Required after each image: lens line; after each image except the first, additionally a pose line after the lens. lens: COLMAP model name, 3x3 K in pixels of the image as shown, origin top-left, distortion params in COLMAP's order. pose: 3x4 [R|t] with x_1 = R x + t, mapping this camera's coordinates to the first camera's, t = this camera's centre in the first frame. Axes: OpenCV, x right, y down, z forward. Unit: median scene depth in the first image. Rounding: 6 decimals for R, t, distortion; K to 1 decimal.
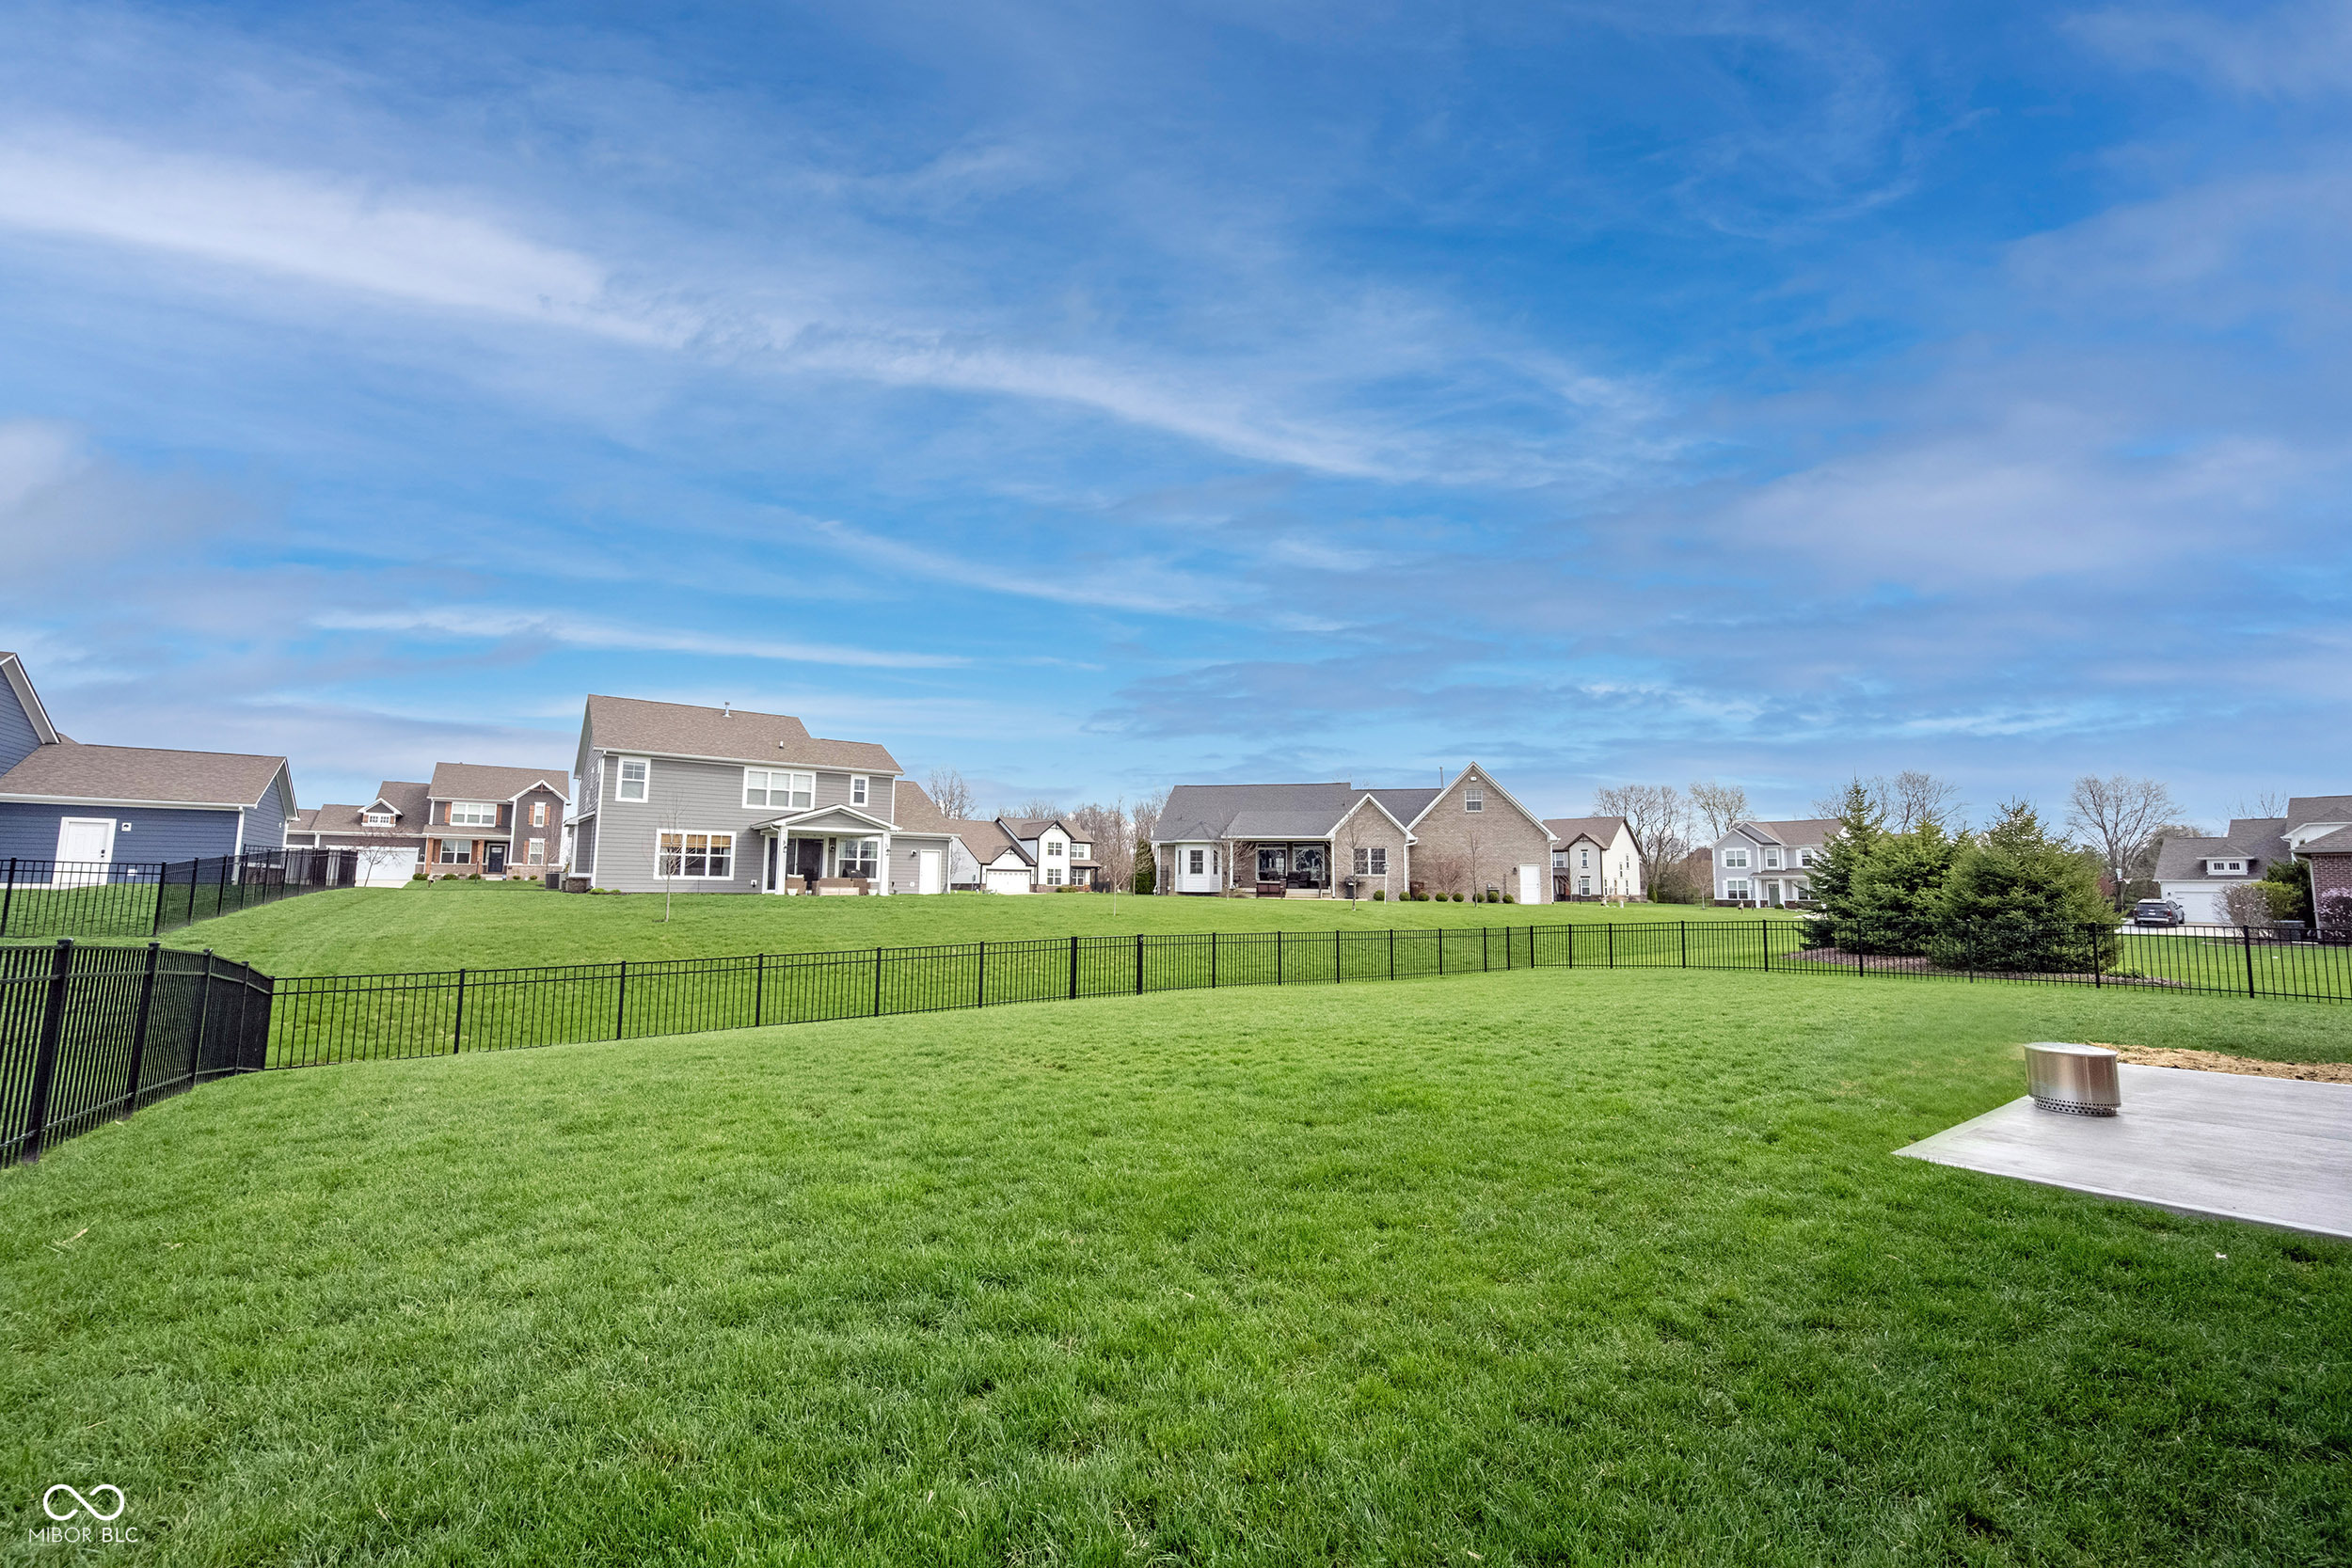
lens RADIAL K [[928.6, 0, 1175.7], [0, 928.6, 775.0], [0, 0, 1]] dist [-0.000675, 0.000005]
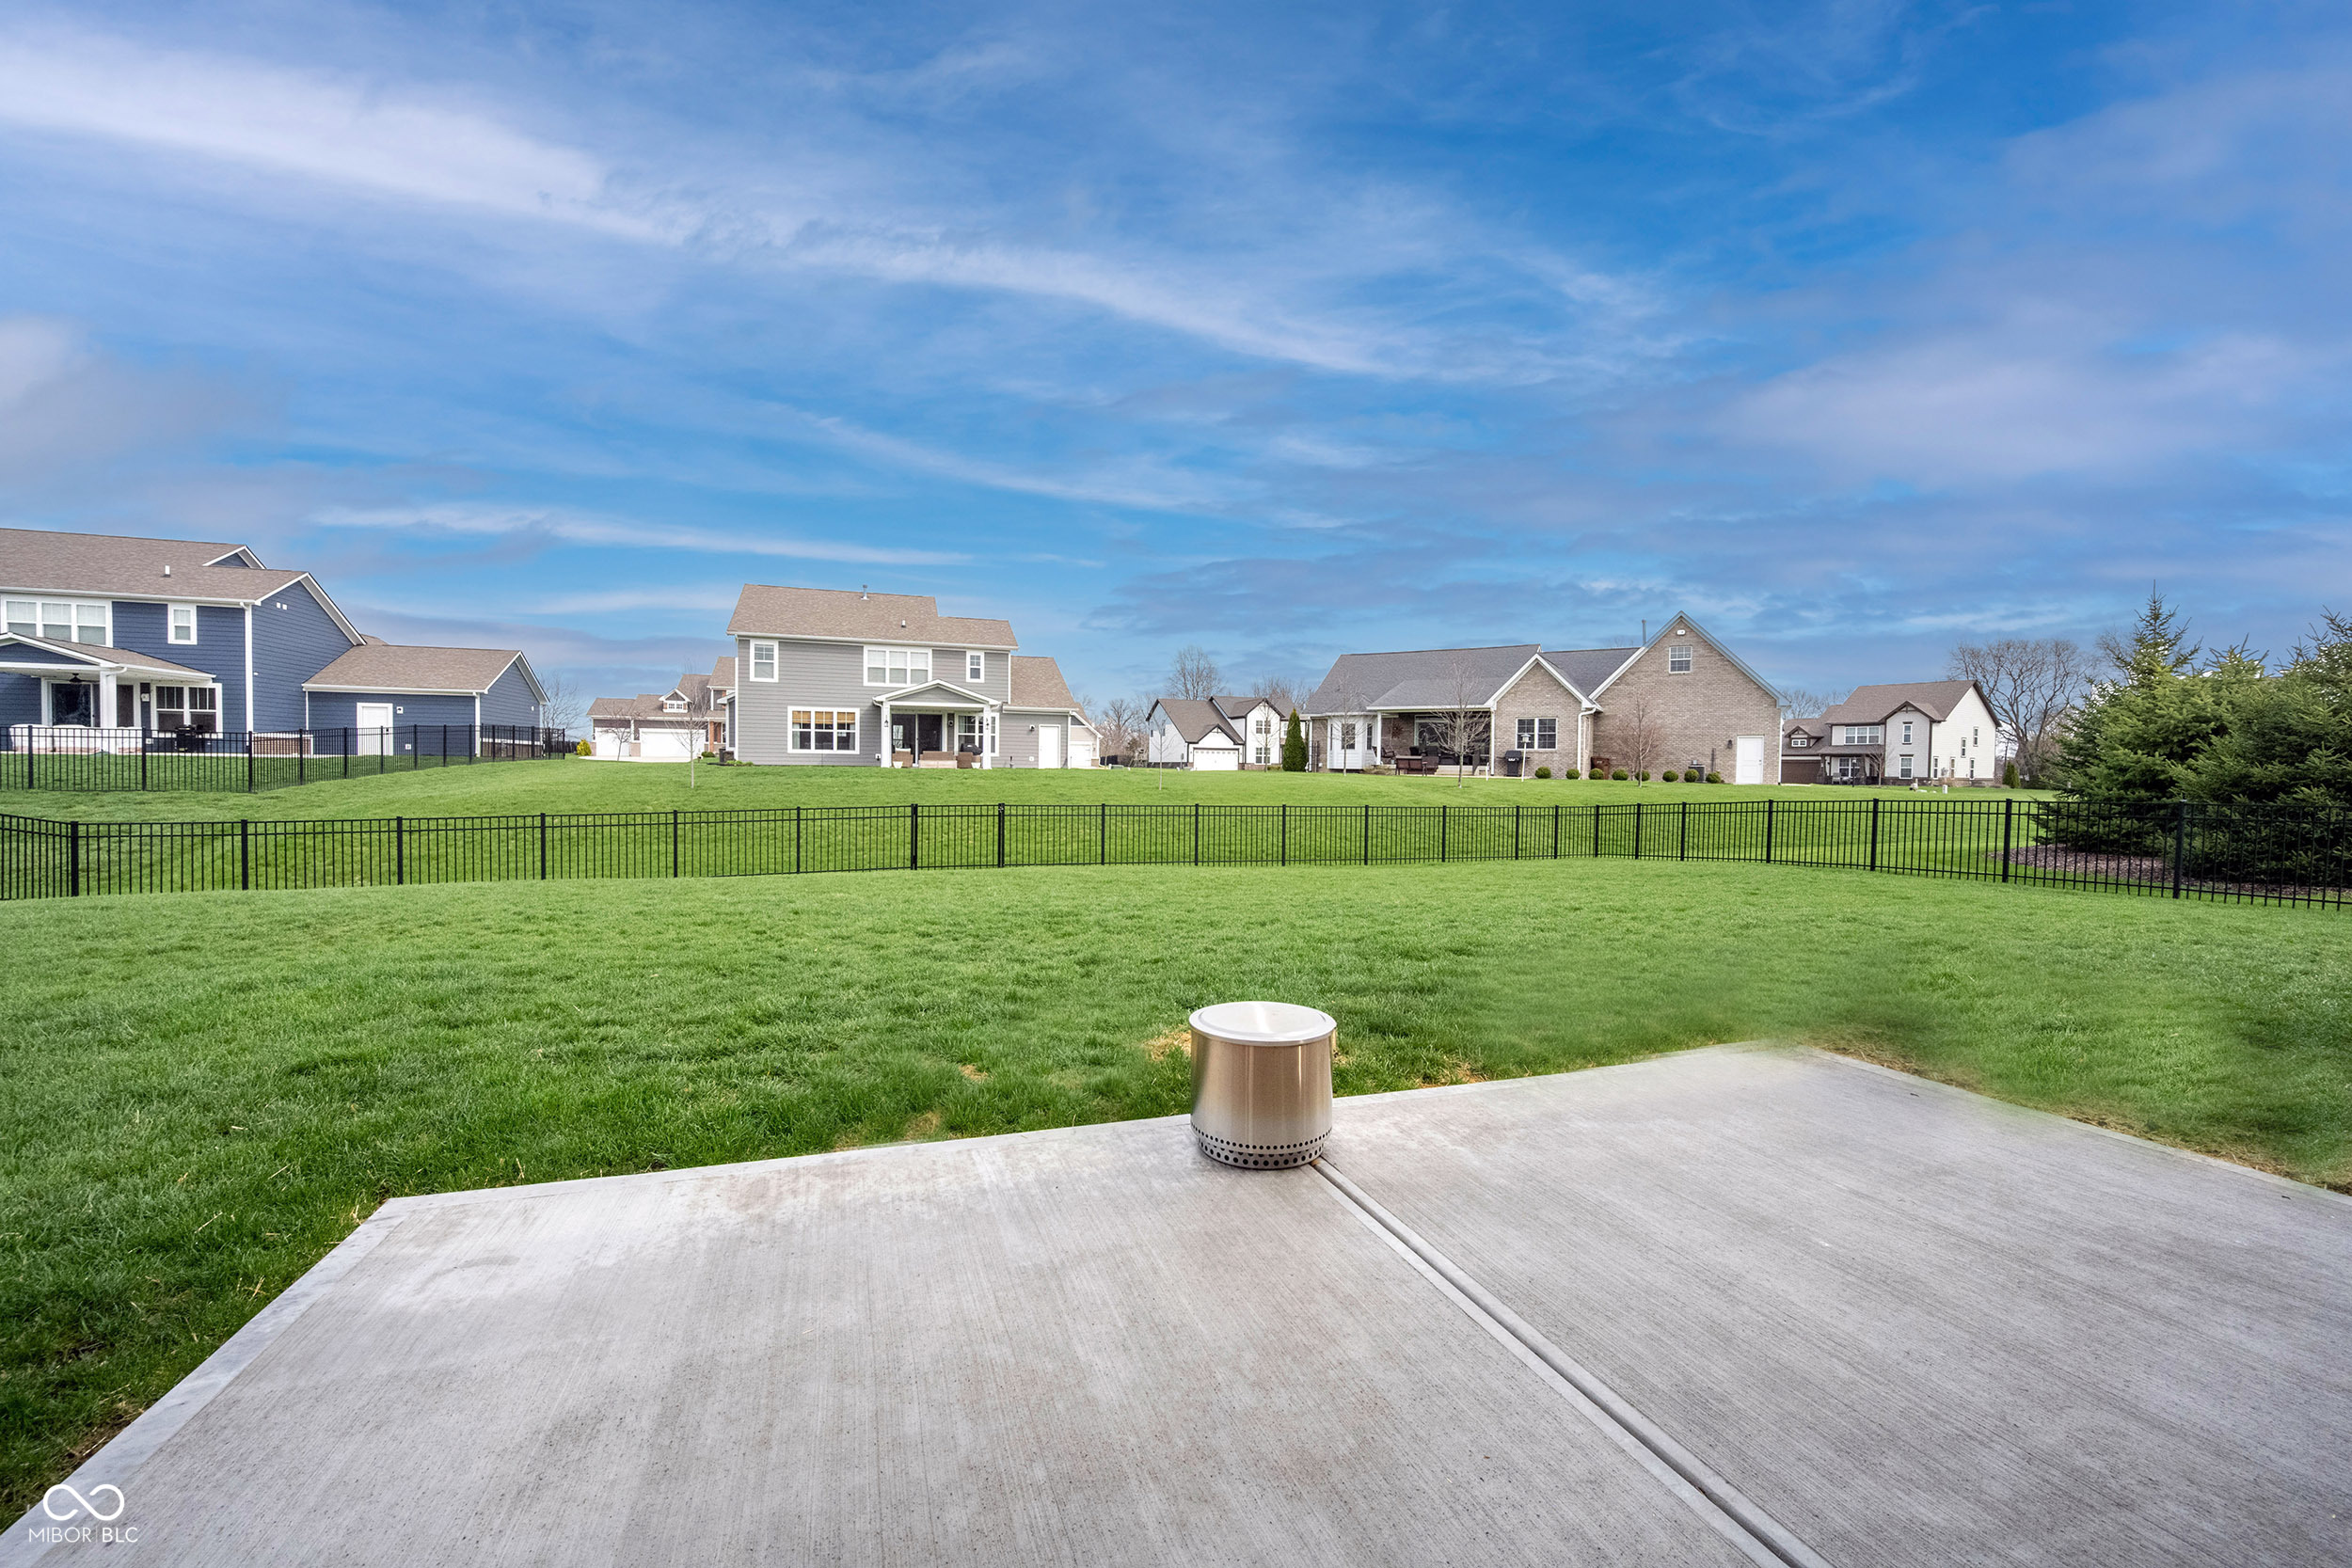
lens RADIAL K [[928.6, 0, 1173.1], [0, 928.6, 781.0], [0, 0, 1]] dist [-0.000675, 0.000005]
pose [[0.953956, 0.007709, -0.299847, 0.151499], [0.032147, 0.991284, 0.127762, 0.016062], [0.298218, -0.131519, 0.945393, 0.080566]]
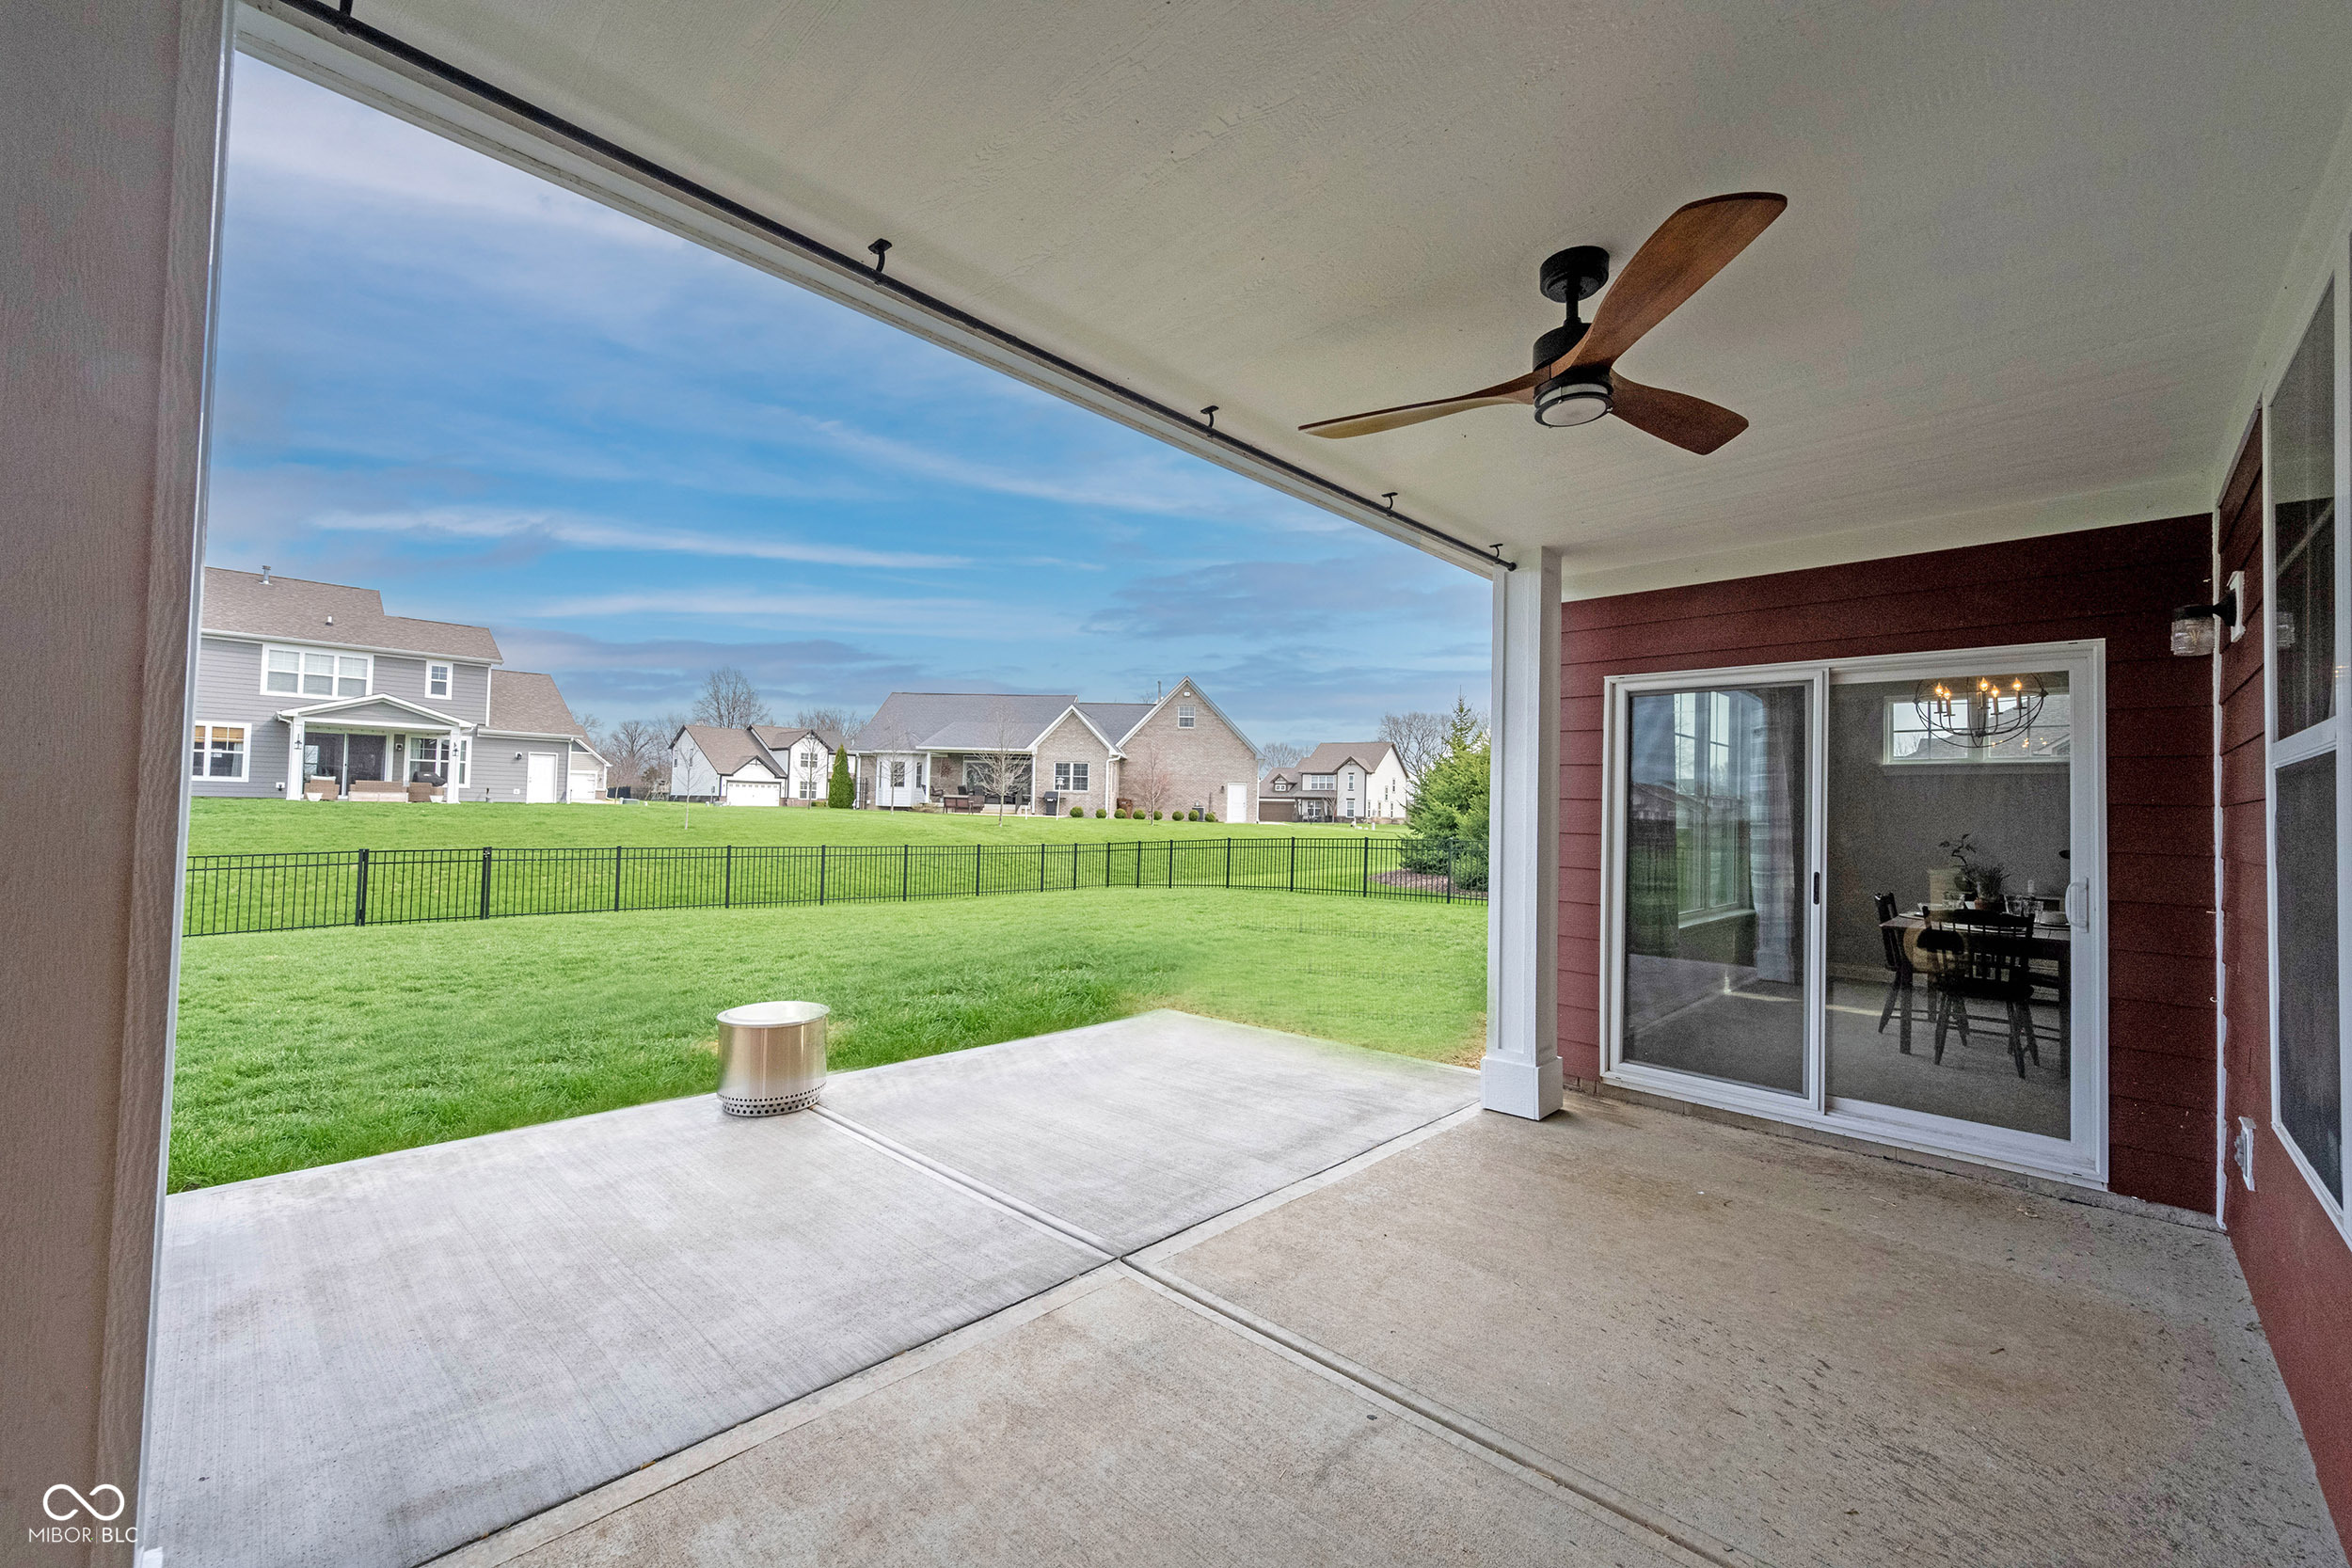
lens RADIAL K [[928.6, 0, 1176.3], [0, 928.6, 779.1], [0, 0, 1]] dist [-0.000675, 0.000005]
pose [[0.985766, 0.019392, 0.166999, 0.161798], [-0.034398, 0.995576, 0.087433, 0.008611], [-0.164565, -0.091933, 0.982073, 0.045908]]
